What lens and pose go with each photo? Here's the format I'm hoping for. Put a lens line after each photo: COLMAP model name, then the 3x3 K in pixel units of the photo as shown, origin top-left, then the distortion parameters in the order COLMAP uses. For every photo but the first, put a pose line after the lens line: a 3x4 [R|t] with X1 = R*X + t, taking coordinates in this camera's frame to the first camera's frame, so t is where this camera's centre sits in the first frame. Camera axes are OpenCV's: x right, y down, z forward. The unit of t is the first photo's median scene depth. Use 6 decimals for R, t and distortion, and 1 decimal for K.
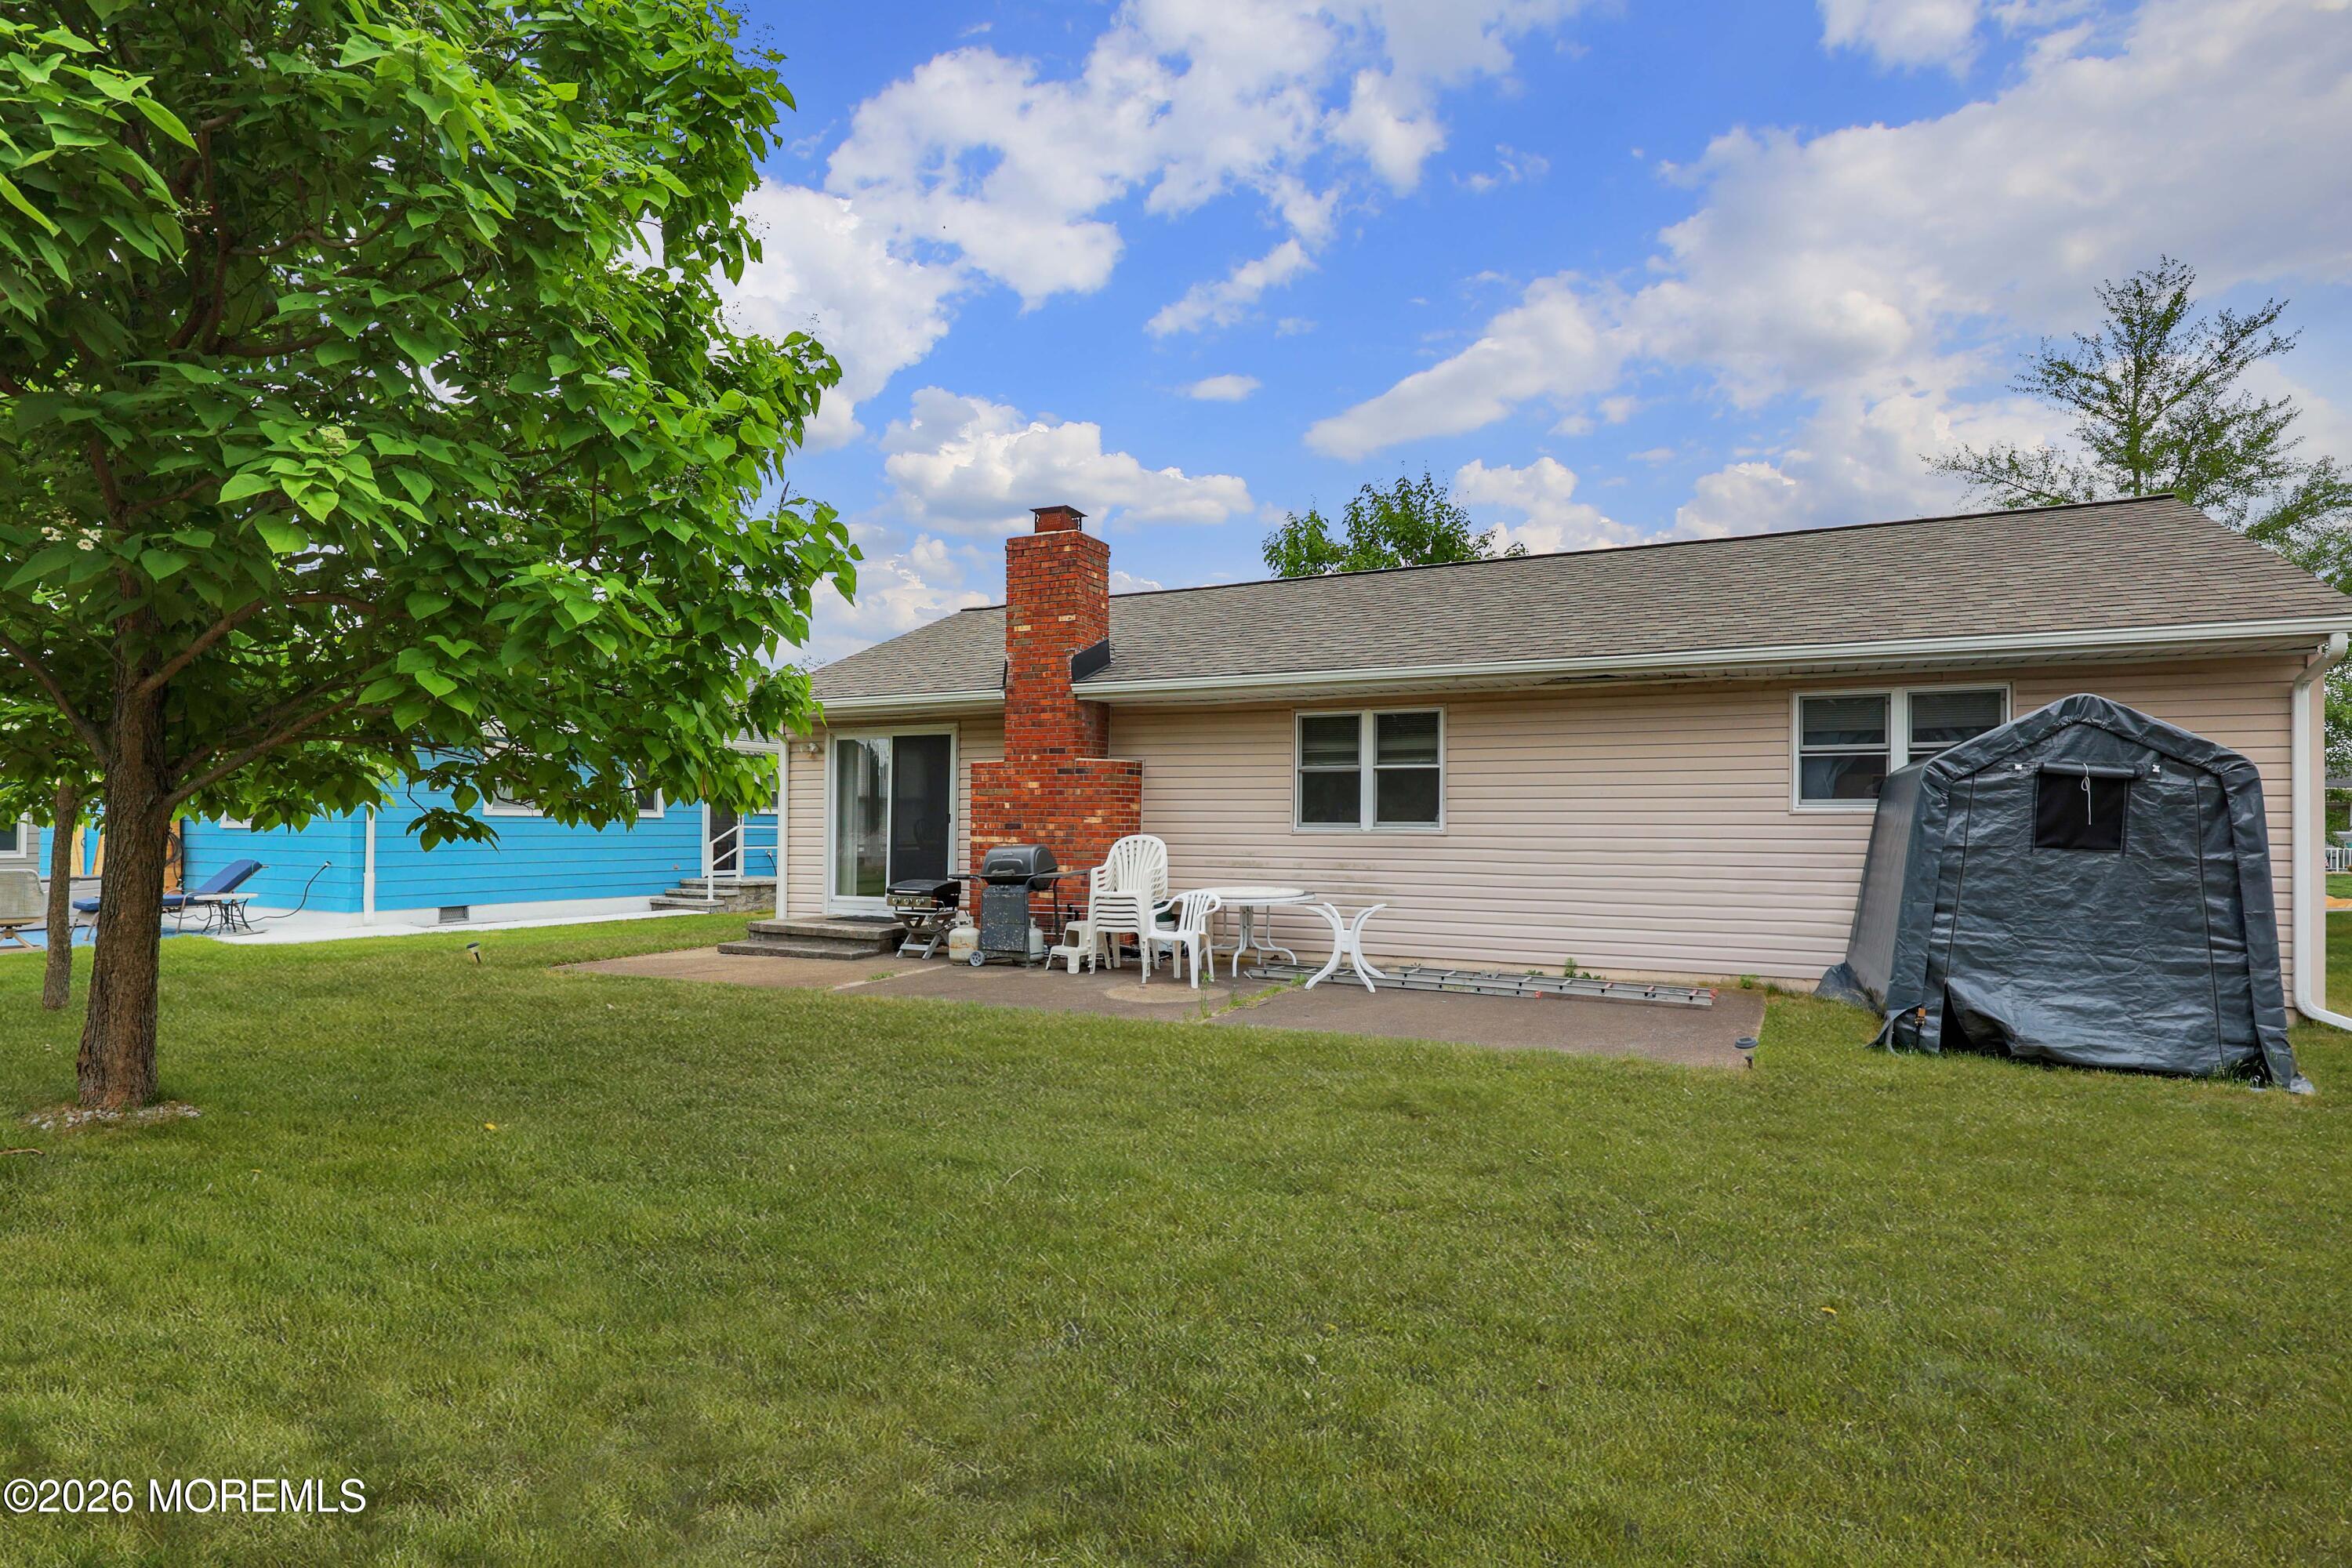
lens RADIAL K [[1169.8, 0, 1176.0], [0, 1169.8, 784.0], [0, 0, 1]] dist [-0.004408, -0.000183]
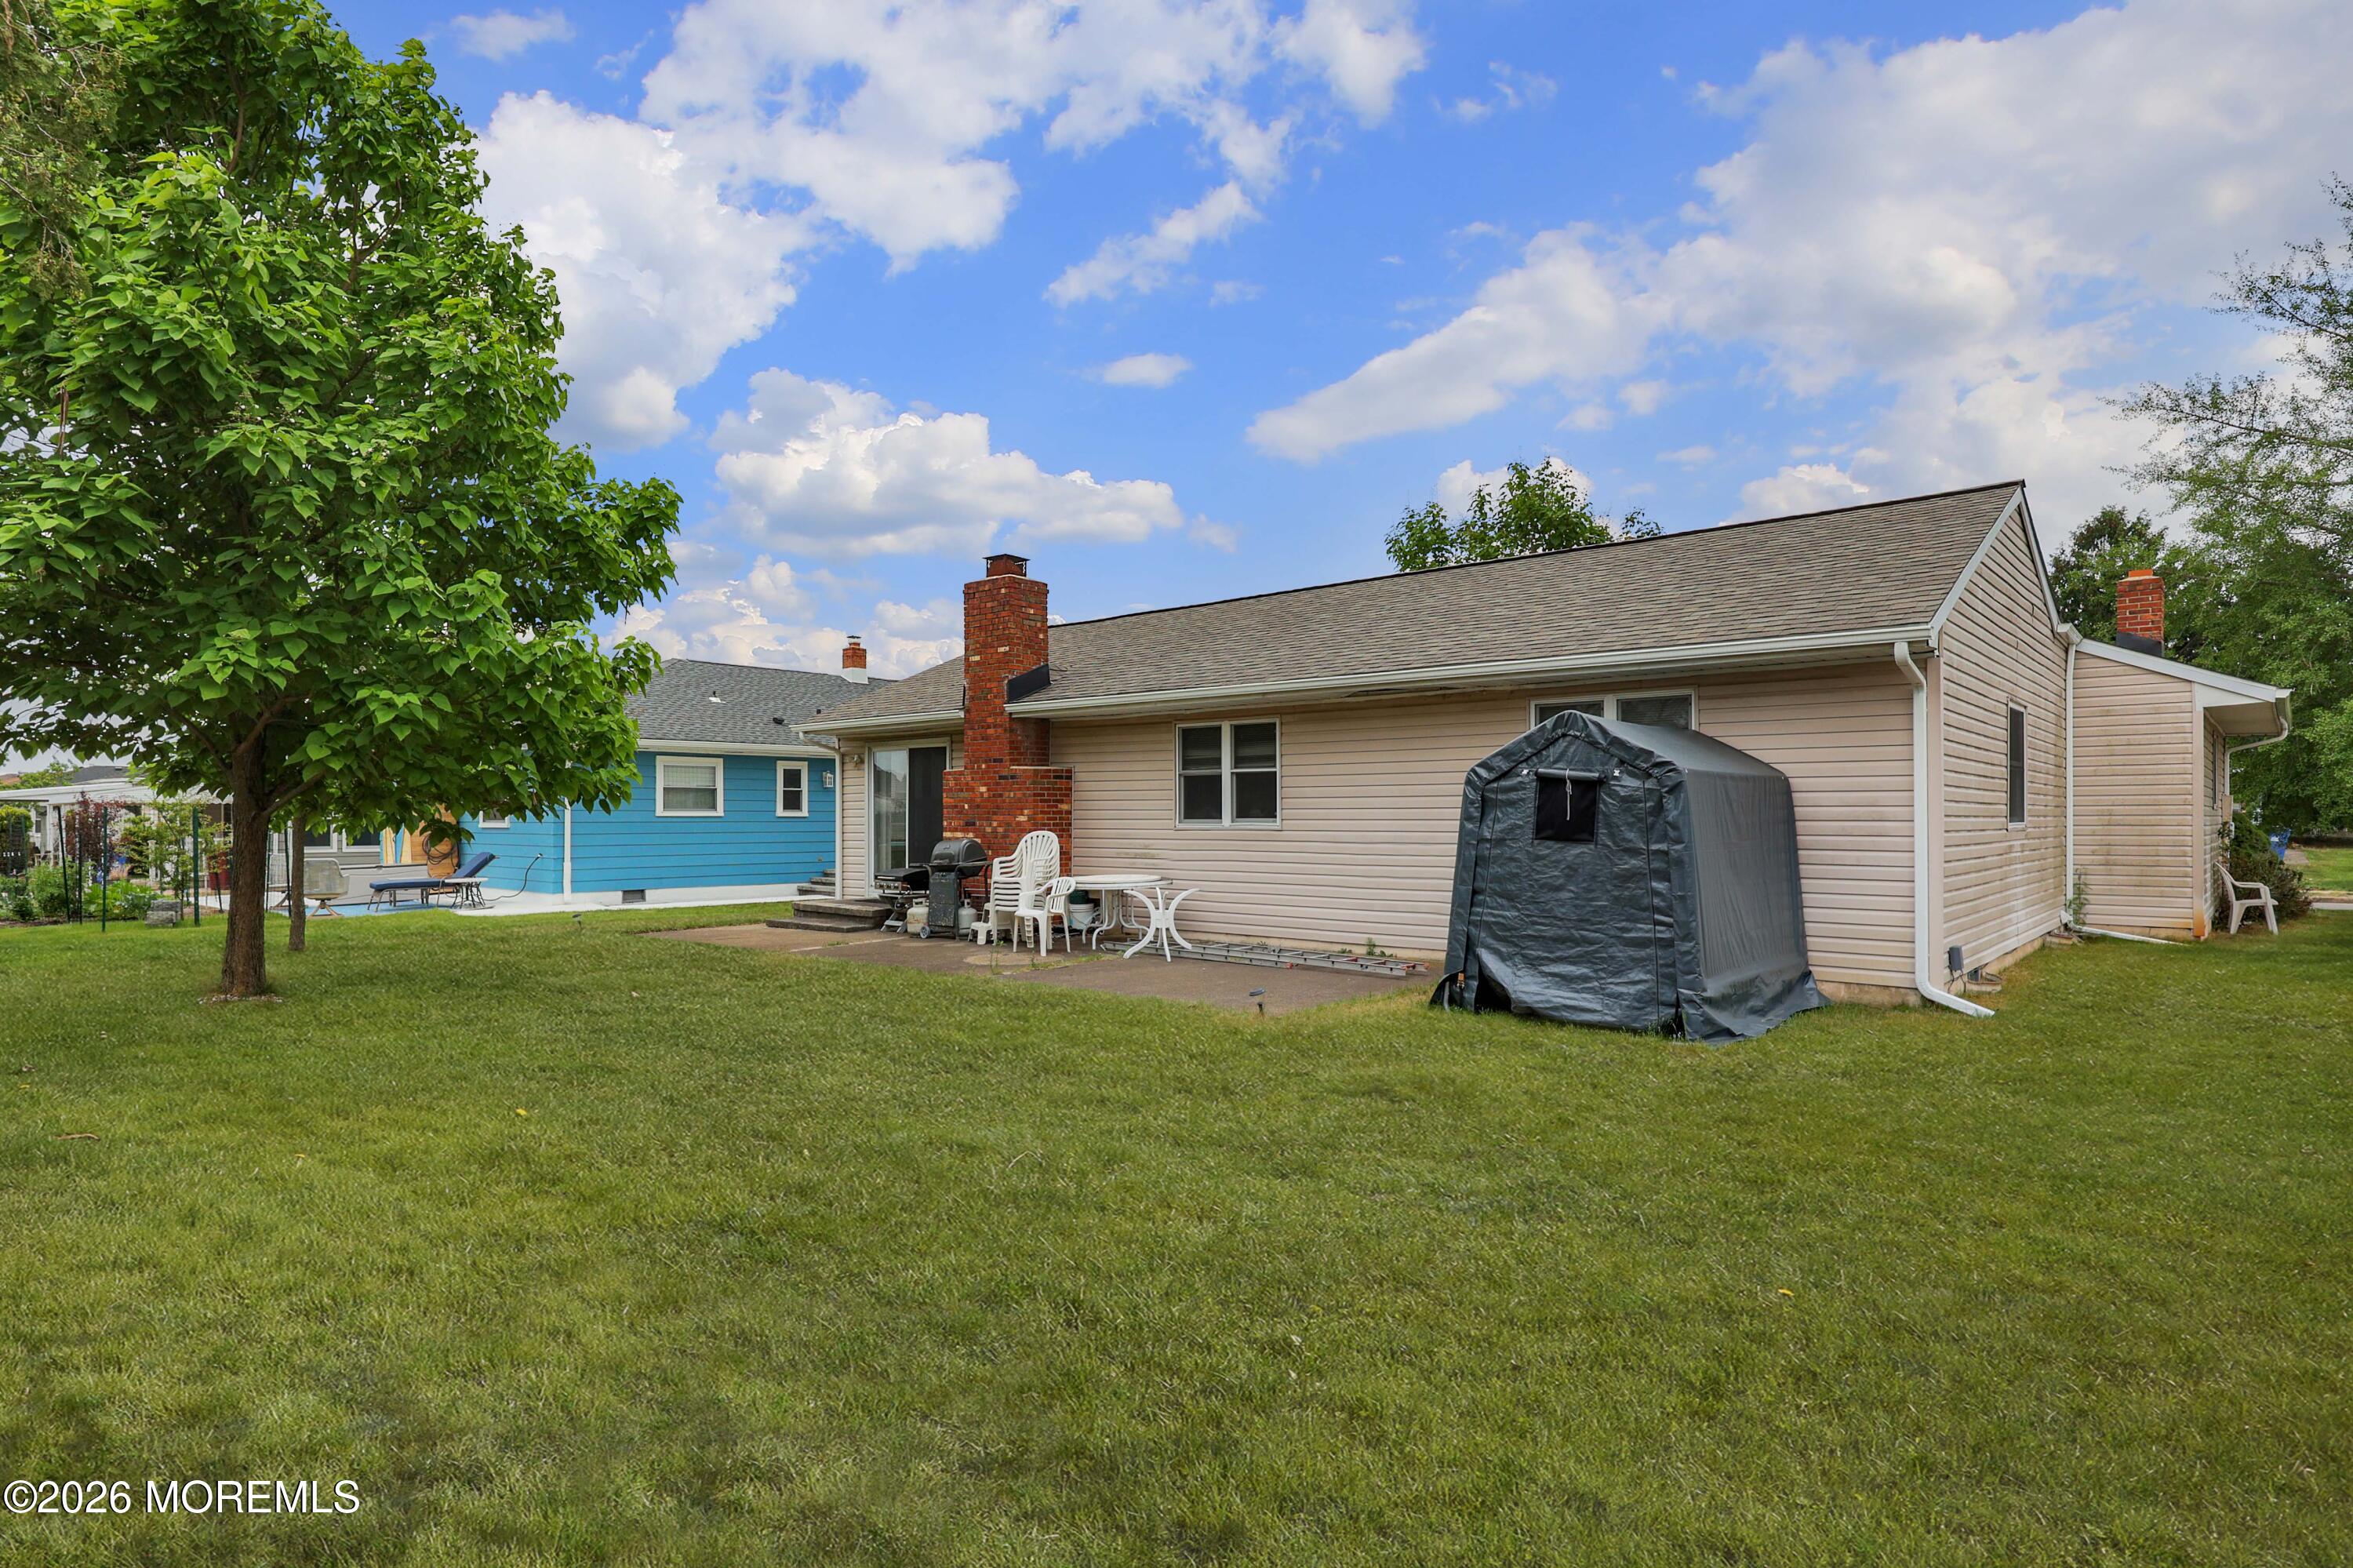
lens RADIAL K [[1257.3, 0, 1186.6], [0, 1257.3, 779.6], [0, 0, 1]] dist [-0.002955, -0.000639]
pose [[0.966338, -0.014292, -0.256877, 0.459097], [0.015488, 0.999877, 0.002631, -0.010327], [0.256808, -0.006521, 0.966441, -0.213238]]
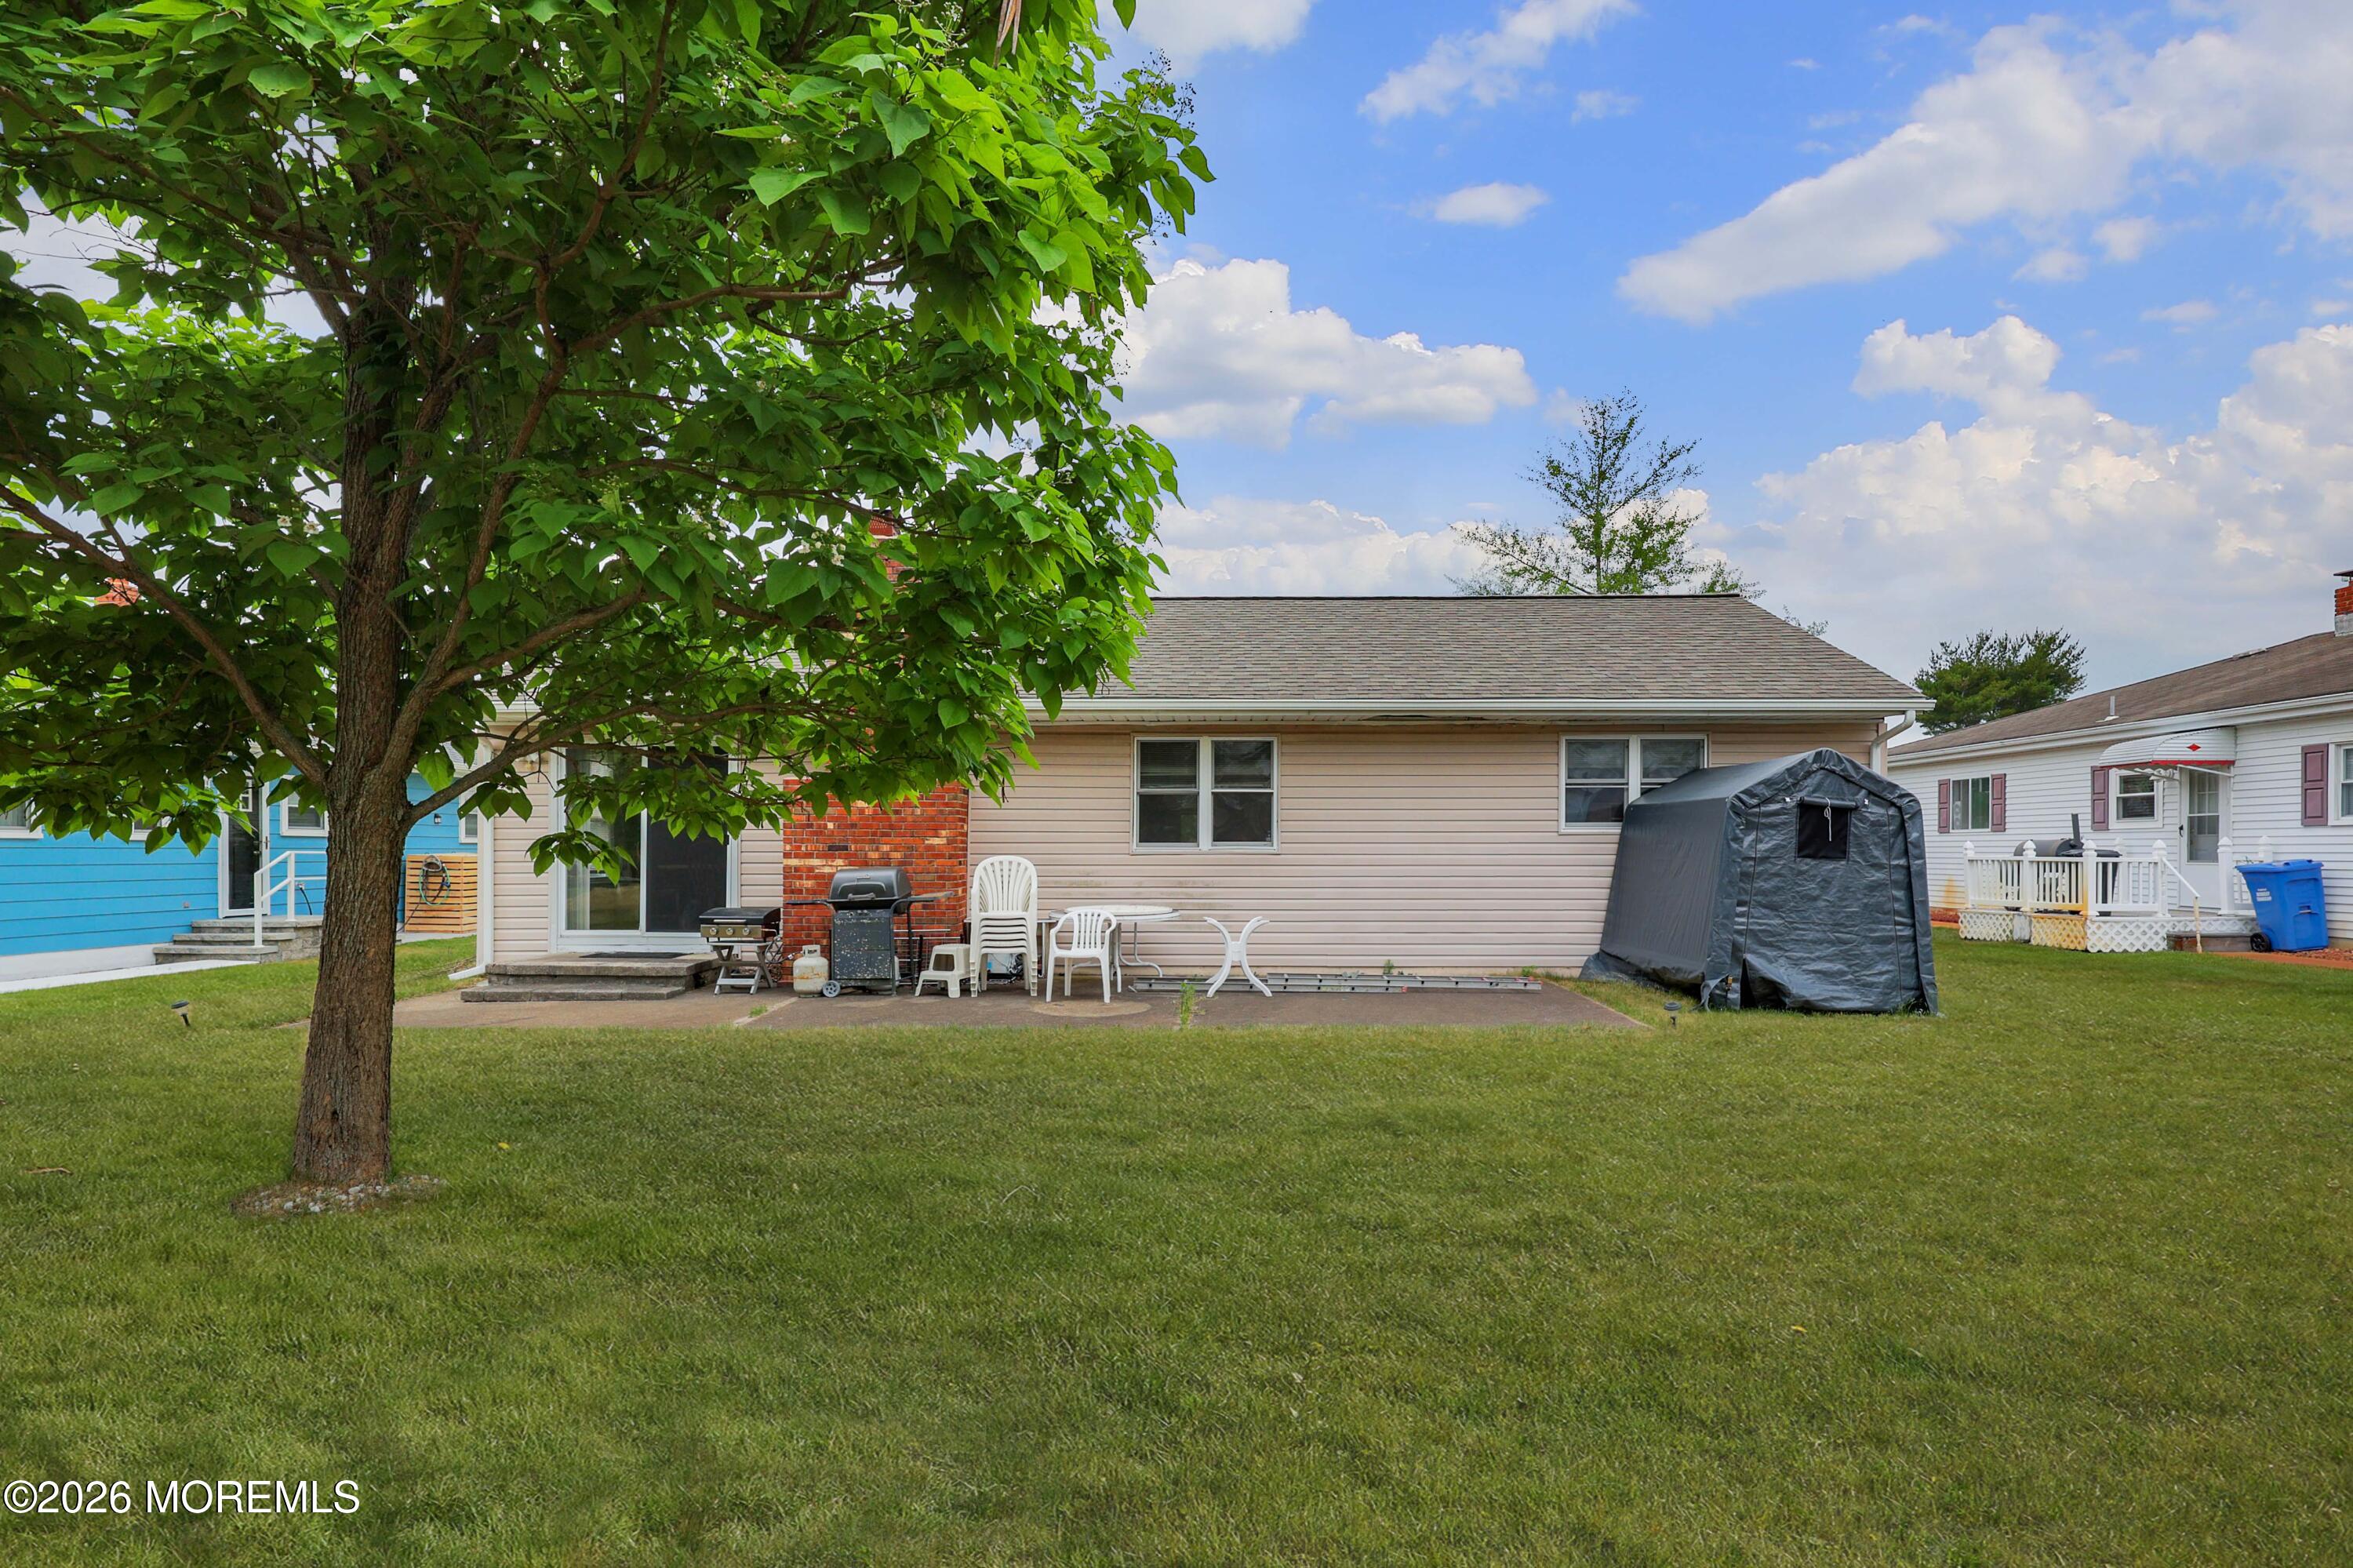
lens RADIAL K [[1256.0, 0, 1156.9], [0, 1256.0, 822.0], [0, 0, 1]] dist [-0.000713, -0.000105]
pose [[0.905472, 0.003884, 0.424389, -0.376002], [-0.009867, 0.999881, 0.011900, 0.001087], [-0.424292, -0.014963, 0.905402, -0.019644]]
